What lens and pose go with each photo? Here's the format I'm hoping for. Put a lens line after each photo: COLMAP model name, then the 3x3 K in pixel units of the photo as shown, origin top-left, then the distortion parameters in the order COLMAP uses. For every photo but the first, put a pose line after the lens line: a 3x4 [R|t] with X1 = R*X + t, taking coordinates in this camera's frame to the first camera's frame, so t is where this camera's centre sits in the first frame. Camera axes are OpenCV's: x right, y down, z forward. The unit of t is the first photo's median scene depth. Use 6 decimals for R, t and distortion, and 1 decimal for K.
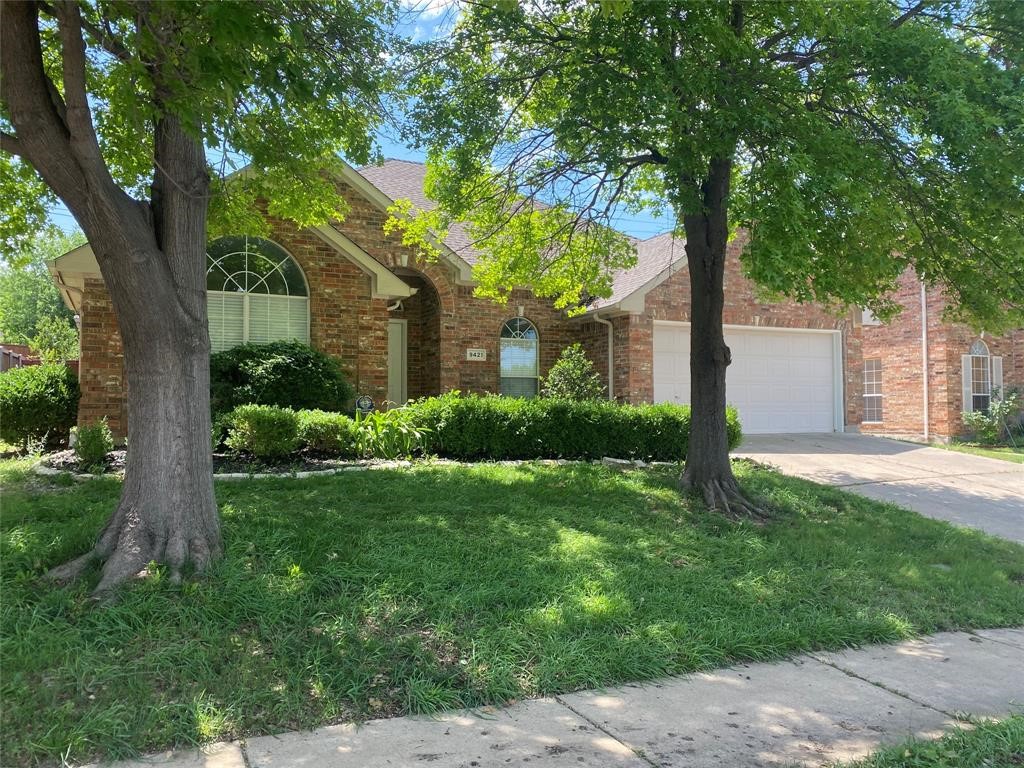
lens RADIAL K [[774.2, 0, 512.0], [0, 774.2, 384.0], [0, 0, 1]] dist [0.045682, -0.001829]
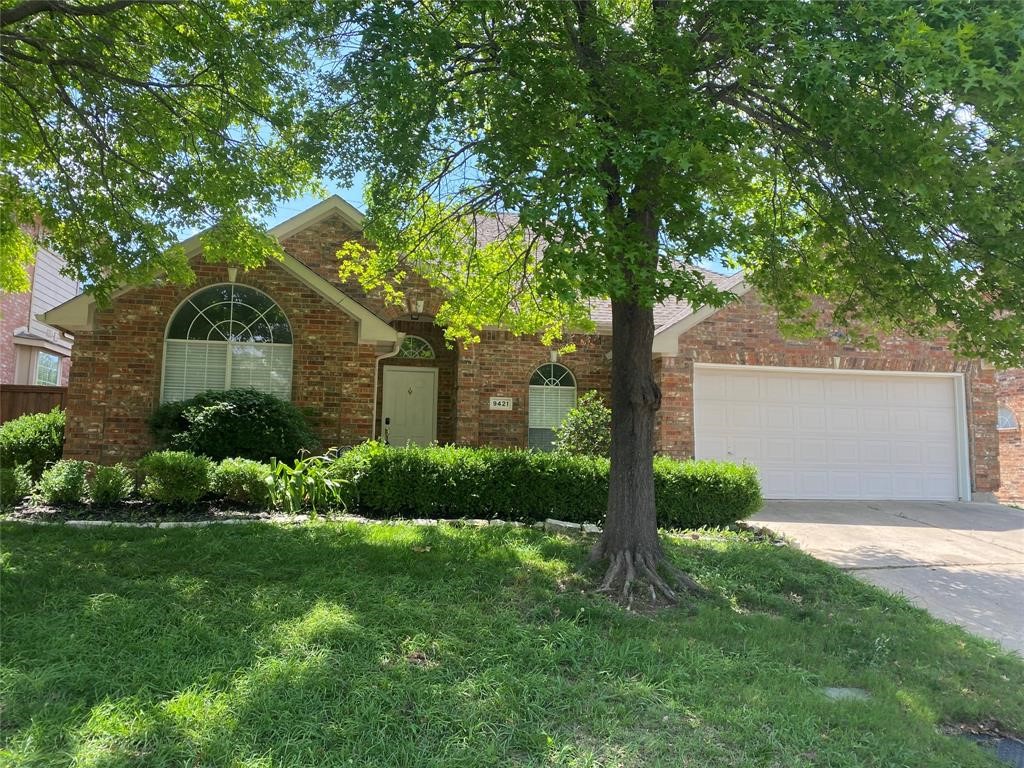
lens RADIAL K [[774.2, 0, 512.0], [0, 774.2, 384.0], [0, 0, 1]] dist [0.045682, -0.001829]
pose [[0.960920, -0.011379, -0.276591, 0.270911], [-0.008952, 0.997355, -0.072133, 0.006782], [0.276680, 0.071790, 0.958277, 0.132033]]
